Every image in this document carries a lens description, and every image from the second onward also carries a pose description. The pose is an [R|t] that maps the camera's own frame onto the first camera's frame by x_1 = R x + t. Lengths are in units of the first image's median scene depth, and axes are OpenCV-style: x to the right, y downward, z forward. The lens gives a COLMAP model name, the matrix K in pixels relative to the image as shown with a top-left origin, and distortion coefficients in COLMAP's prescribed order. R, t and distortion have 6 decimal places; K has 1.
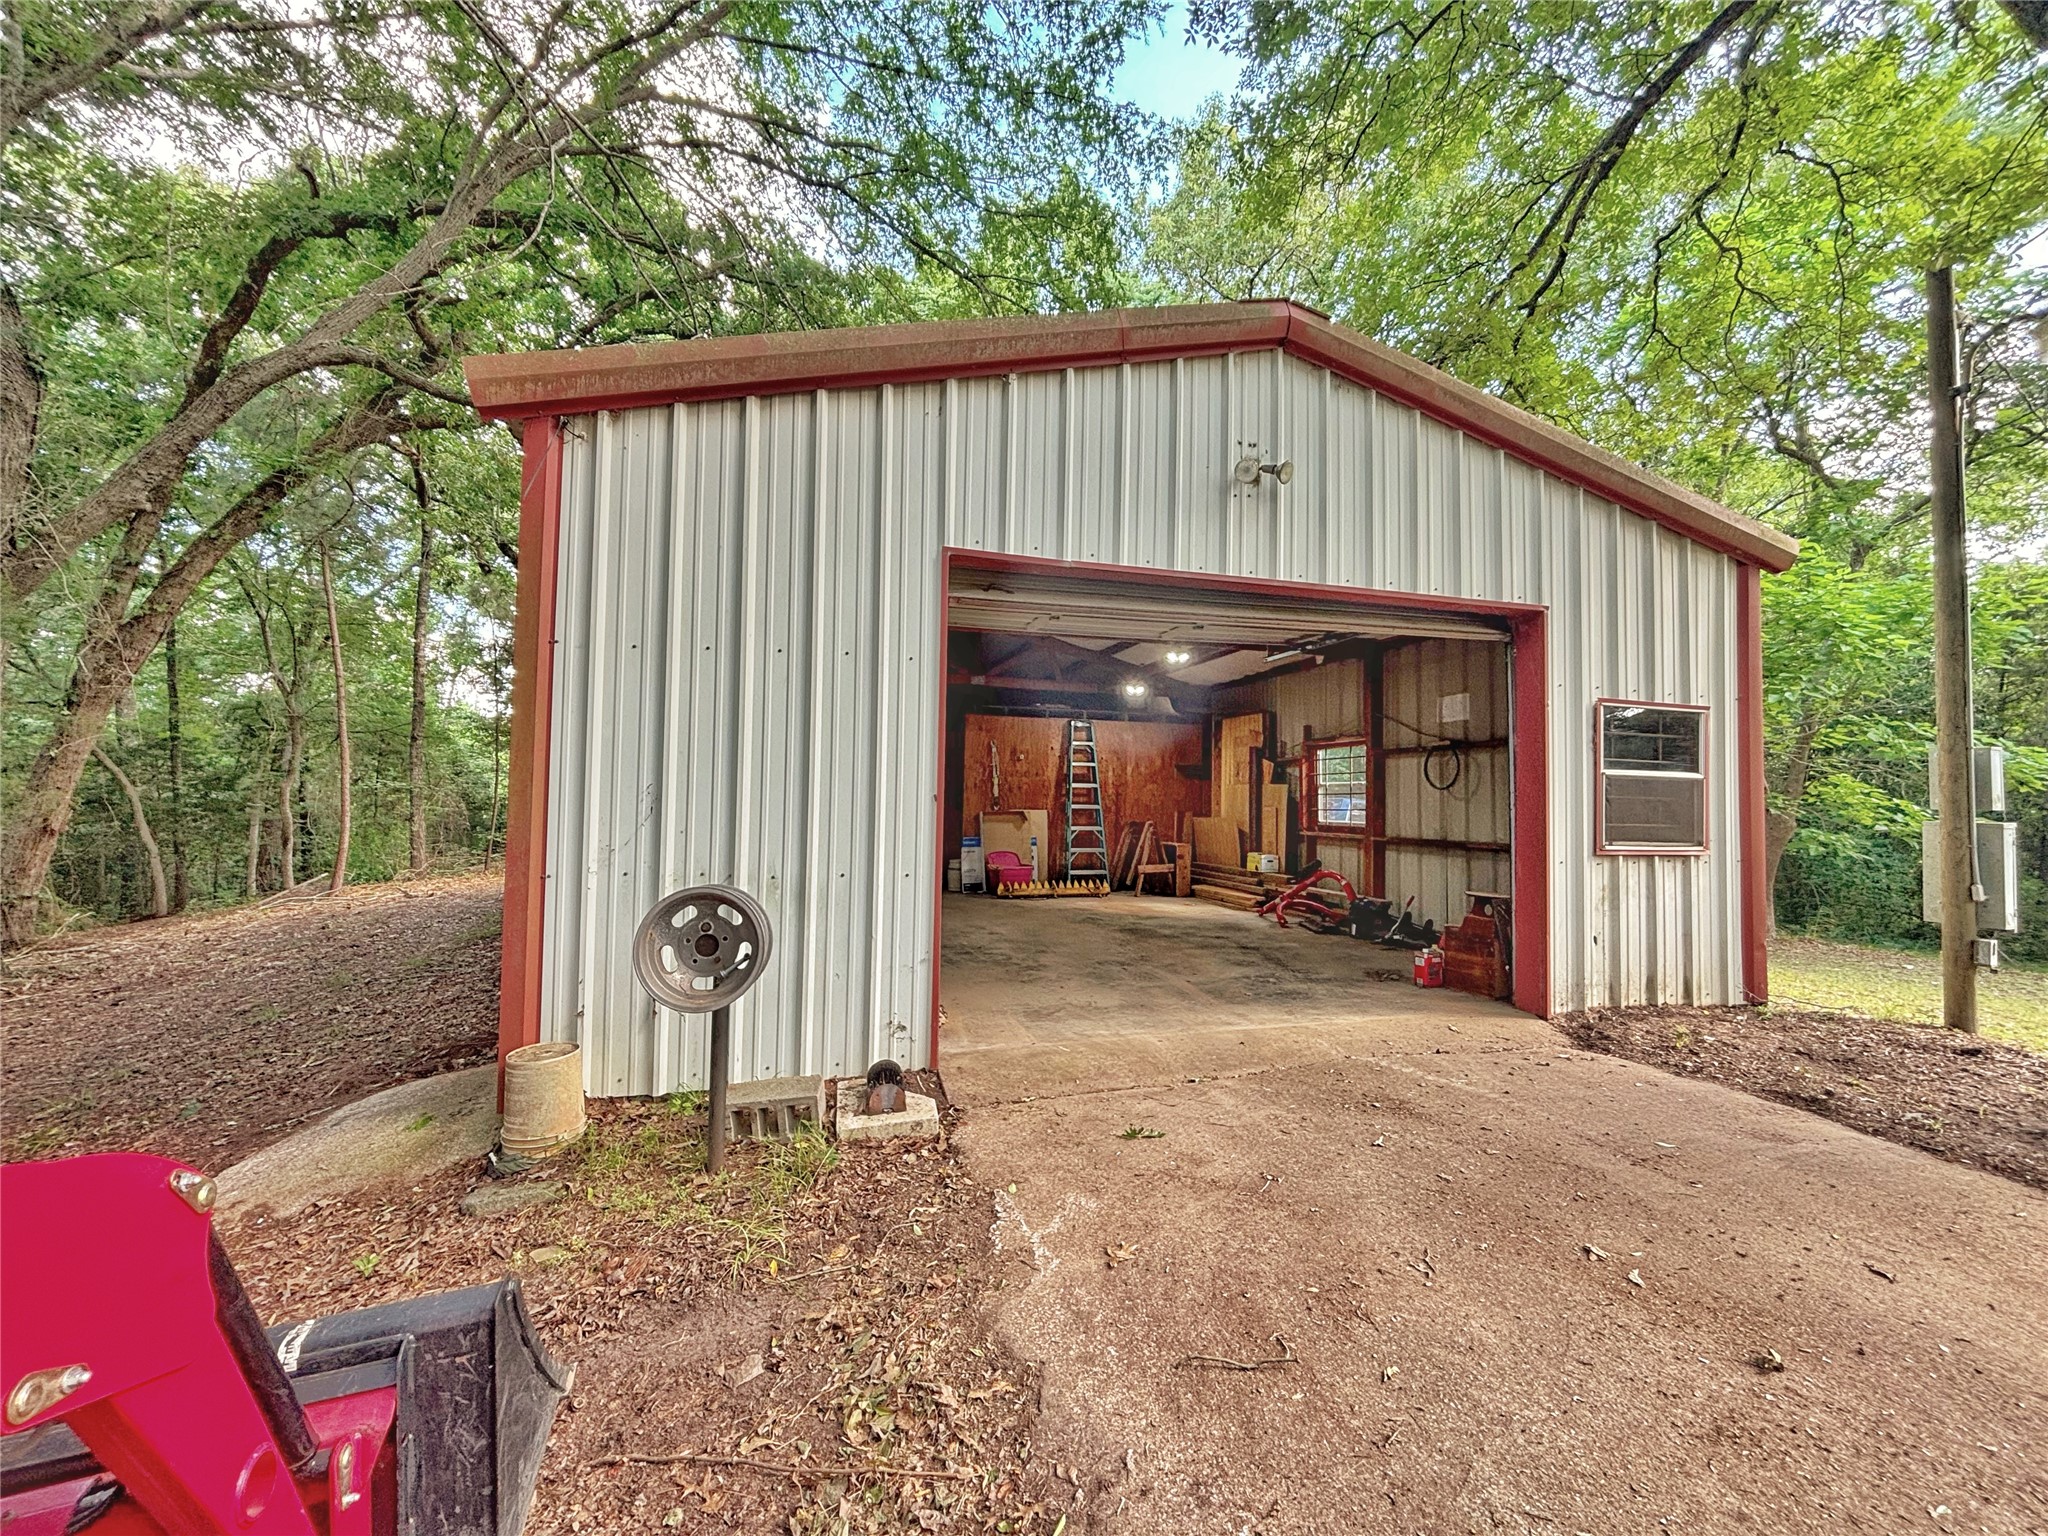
lens RADIAL K [[831.0, 0, 1026.1], [0, 831.0, 766.7], [0, 0, 1]] dist [-0.000594, 0.000559]
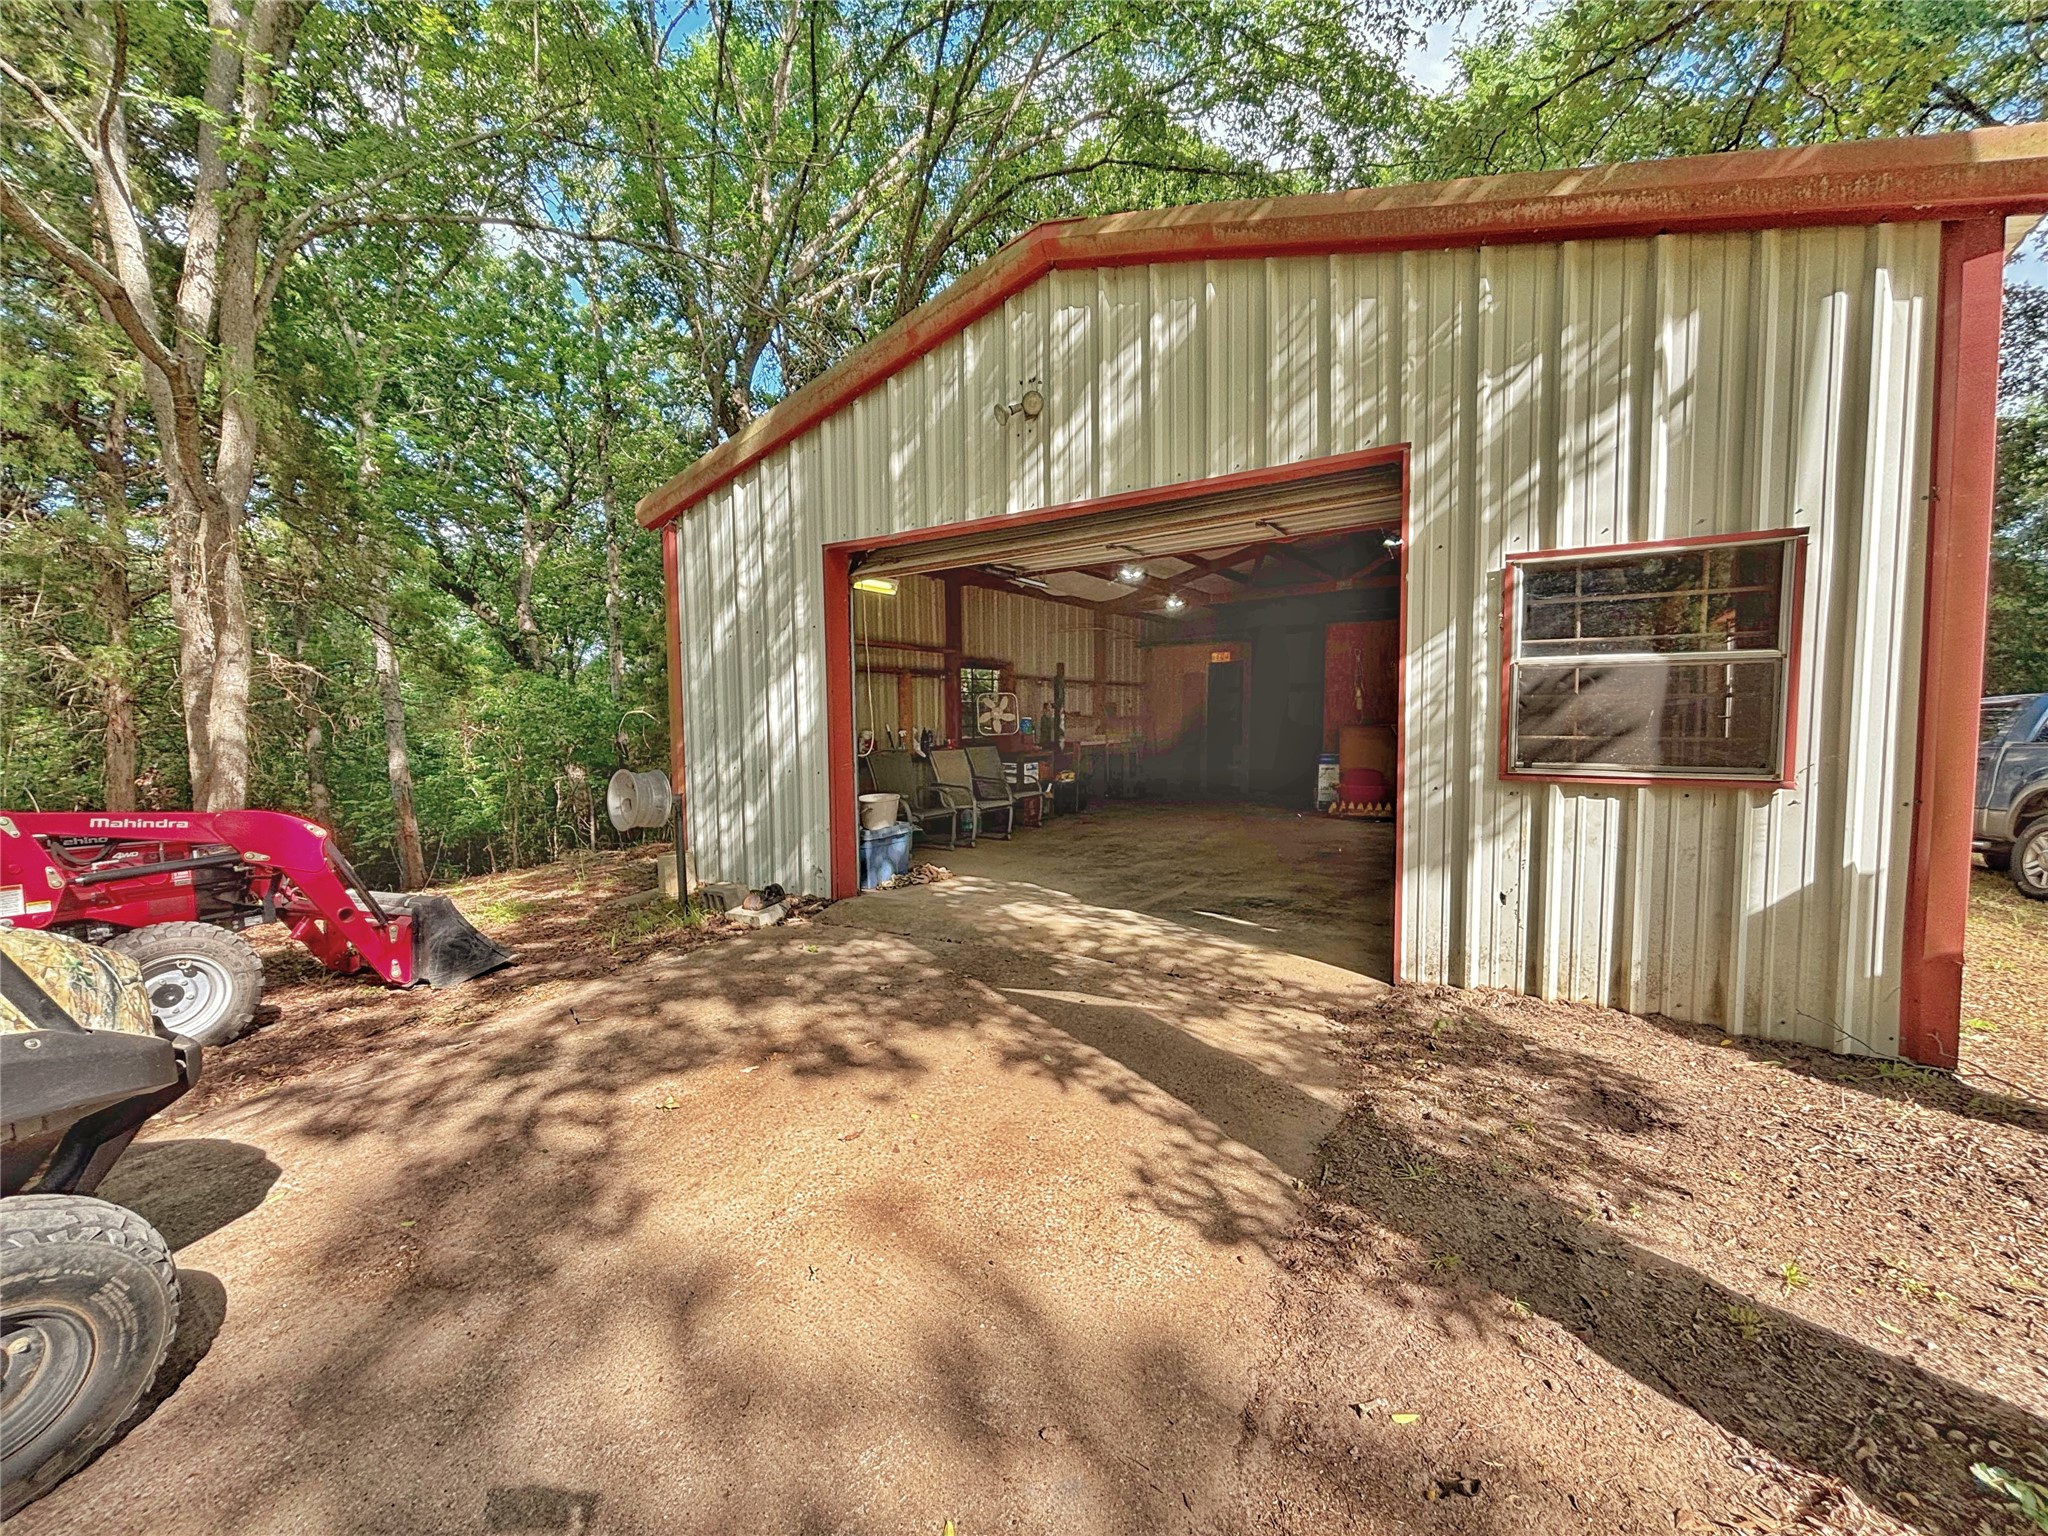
lens RADIAL K [[831.0, 0, 1026.1], [0, 831.0, 766.7], [0, 0, 1]] dist [-0.000594, 0.000559]
pose [[0.627697, 0.031956, -0.777801, 0.927035], [0.040638, 0.996450, 0.073735, 0.024319], [0.777396, -0.077891, 0.624170, 0.236133]]
